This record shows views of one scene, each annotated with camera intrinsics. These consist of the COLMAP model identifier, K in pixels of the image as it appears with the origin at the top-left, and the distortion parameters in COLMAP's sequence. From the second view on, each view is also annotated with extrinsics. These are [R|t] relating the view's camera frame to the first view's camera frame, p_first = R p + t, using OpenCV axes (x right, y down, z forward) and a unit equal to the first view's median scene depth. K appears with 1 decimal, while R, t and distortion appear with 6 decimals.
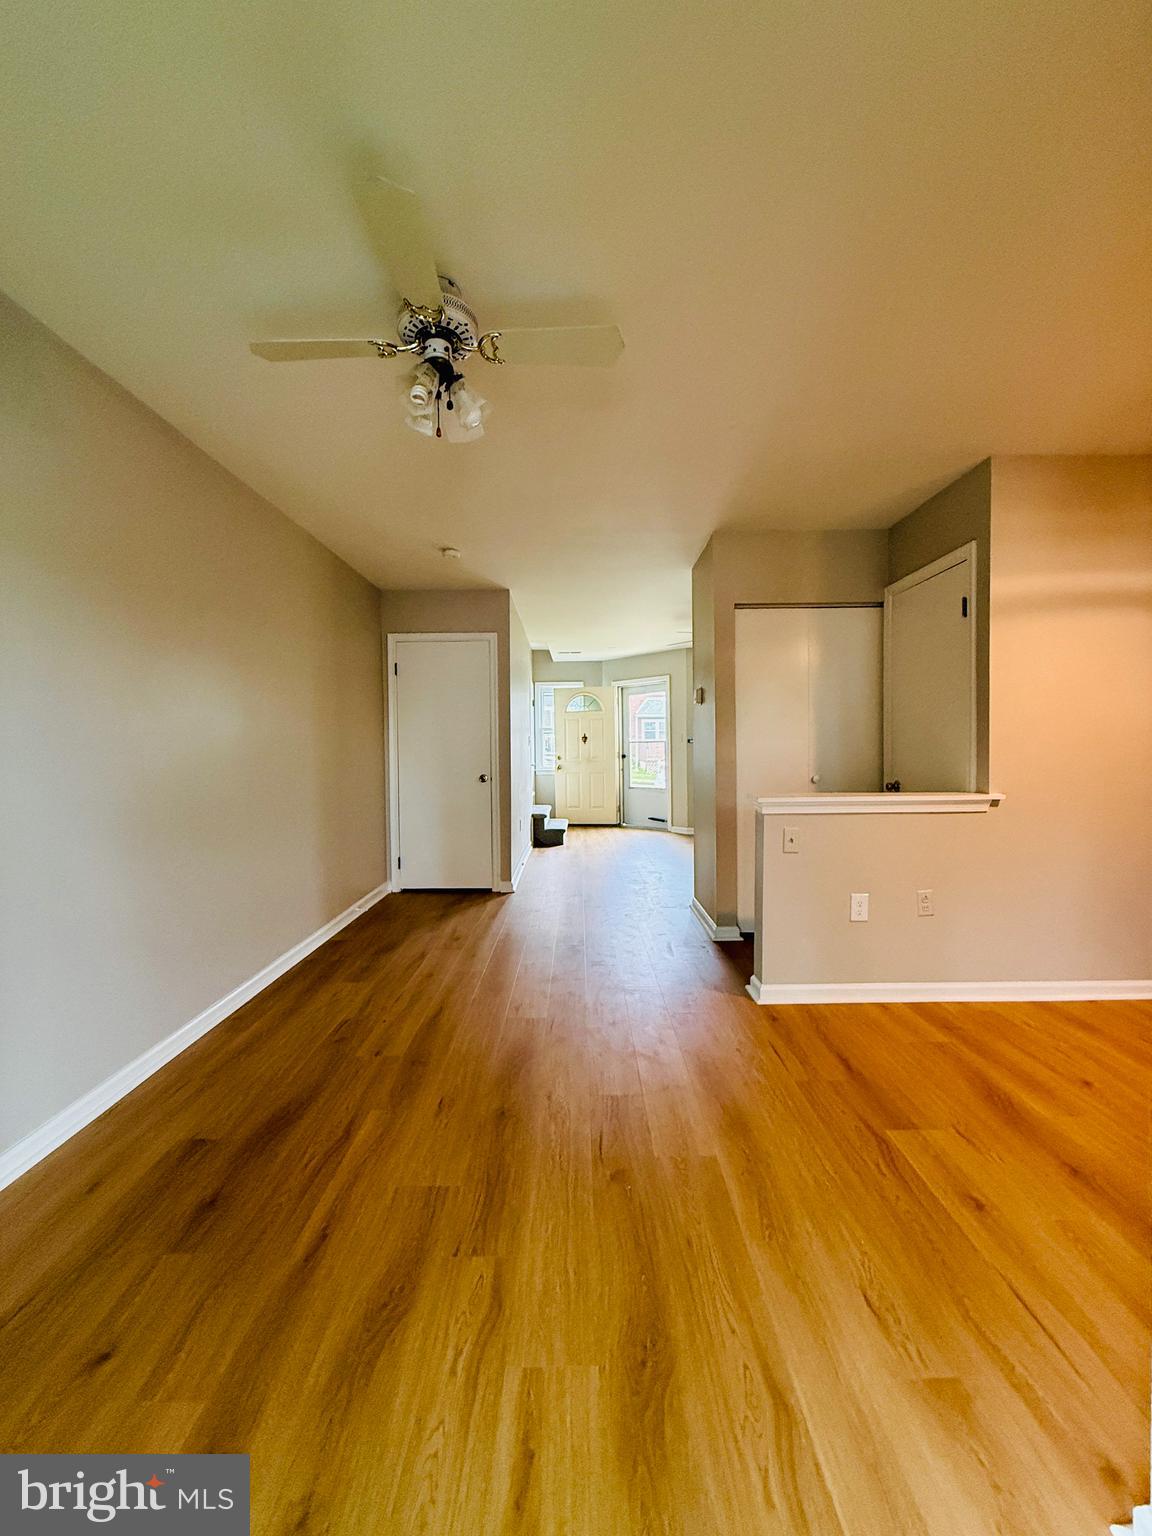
lens RADIAL K [[612.7, 0, 576.4], [0, 612.7, 762.8], [0, 0, 1]] dist [-0.000298, 0.000013]
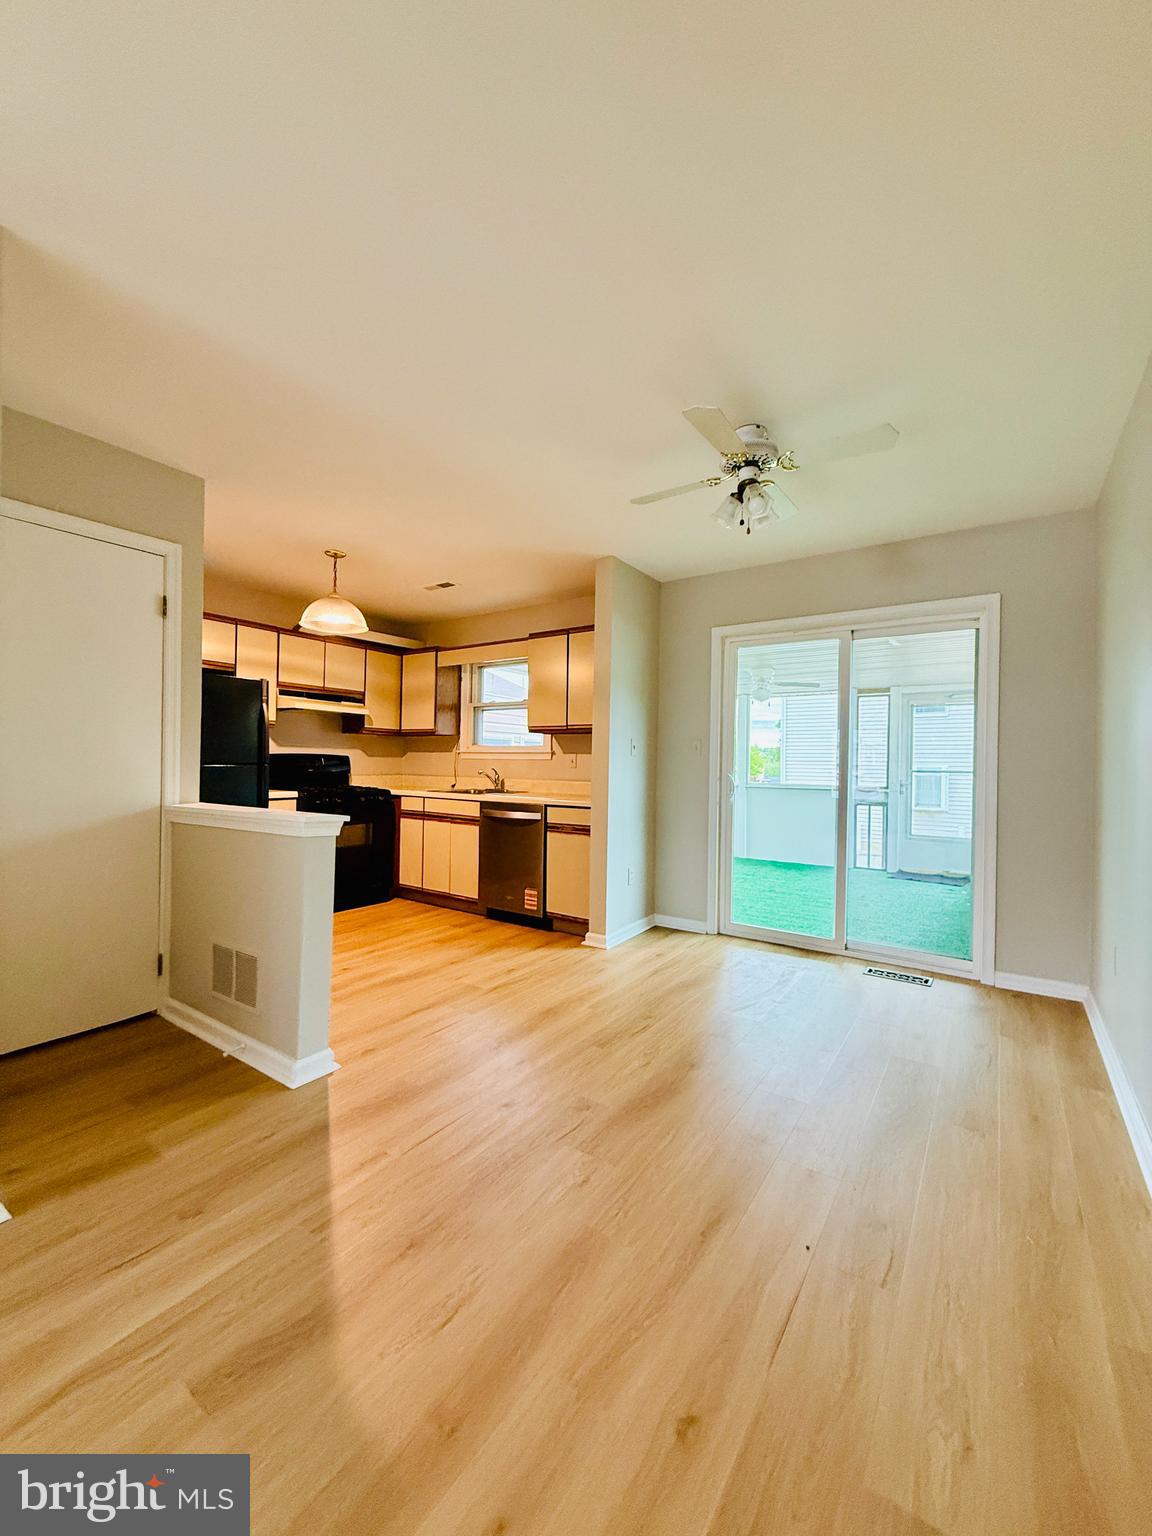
lens RADIAL K [[612.7, 0, 576.4], [0, 612.7, 762.8], [0, 0, 1]] dist [-0.000298, 0.000013]
pose [[-0.819990, 0.003220, 0.572369, -0.677331], [0.011558, 0.999873, 0.010932, -0.032168], [-0.572261, 0.015580, -0.819923, 2.294415]]
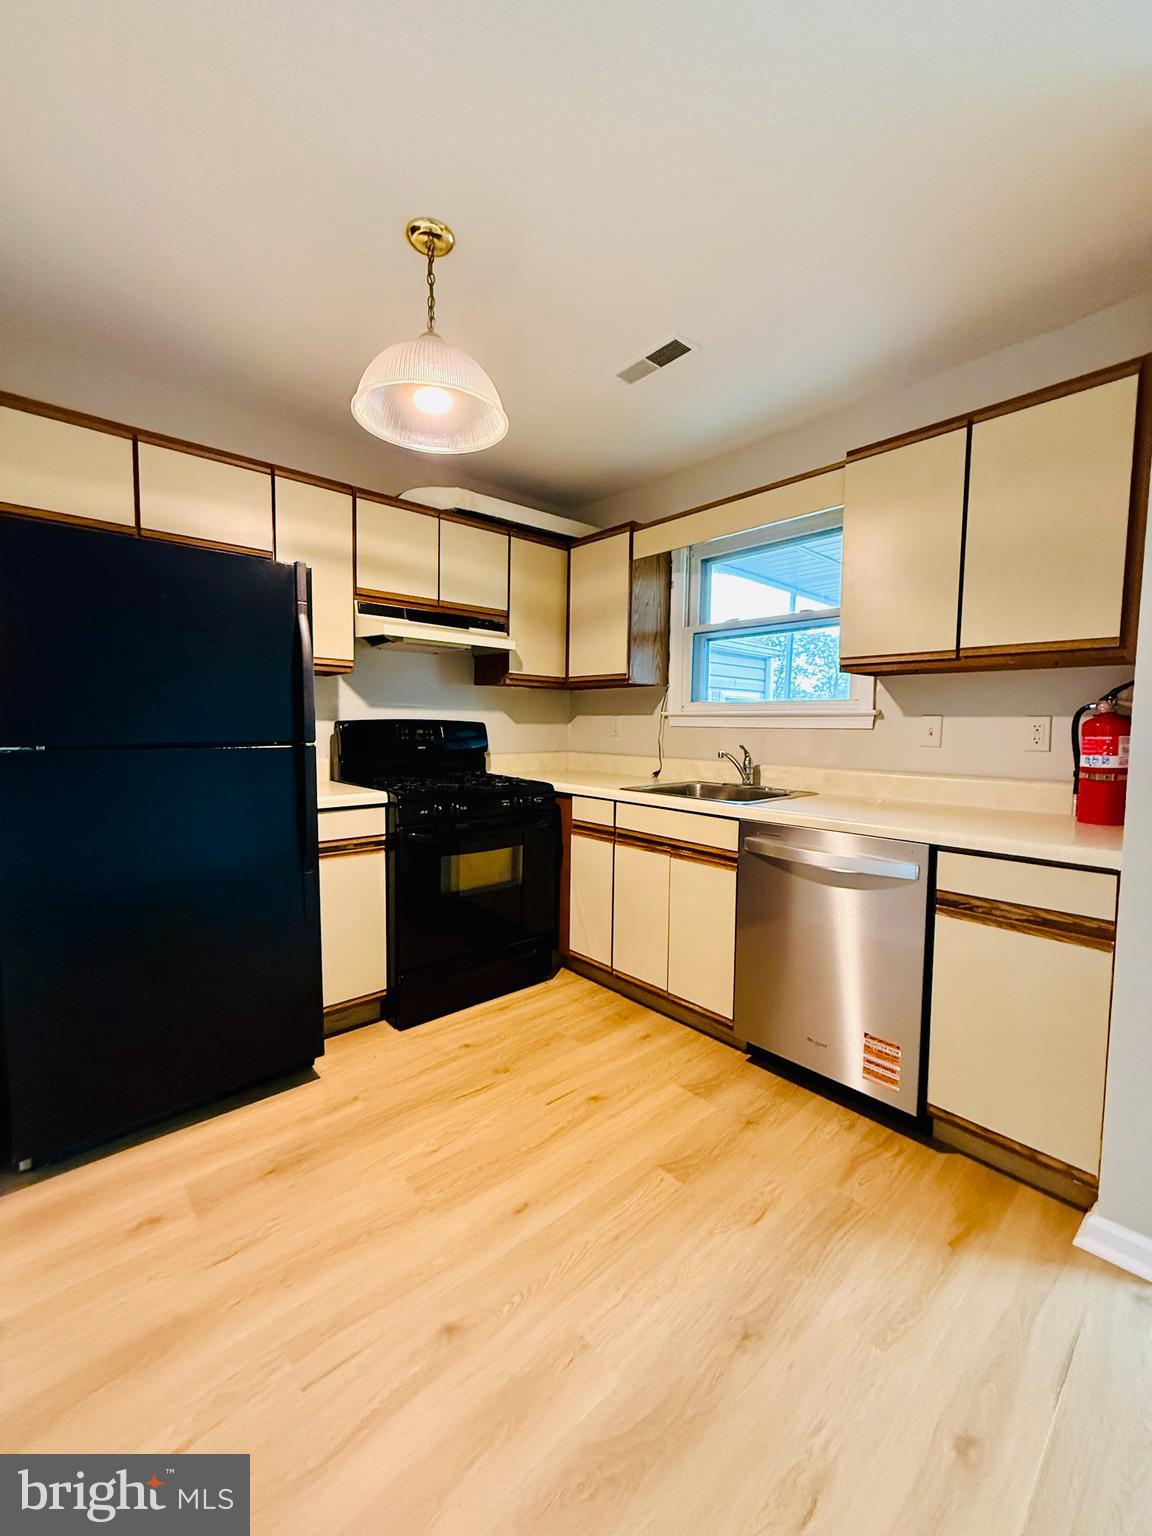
lens RADIAL K [[612.7, 0, 576.4], [0, 612.7, 762.8], [0, 0, 1]] dist [-0.000298, 0.000013]
pose [[-0.661829, -0.040211, 0.748576, 0.409611], [0.017885, 0.997429, 0.069391, -0.047633], [-0.749442, 0.059313, -0.659408, 1.474855]]
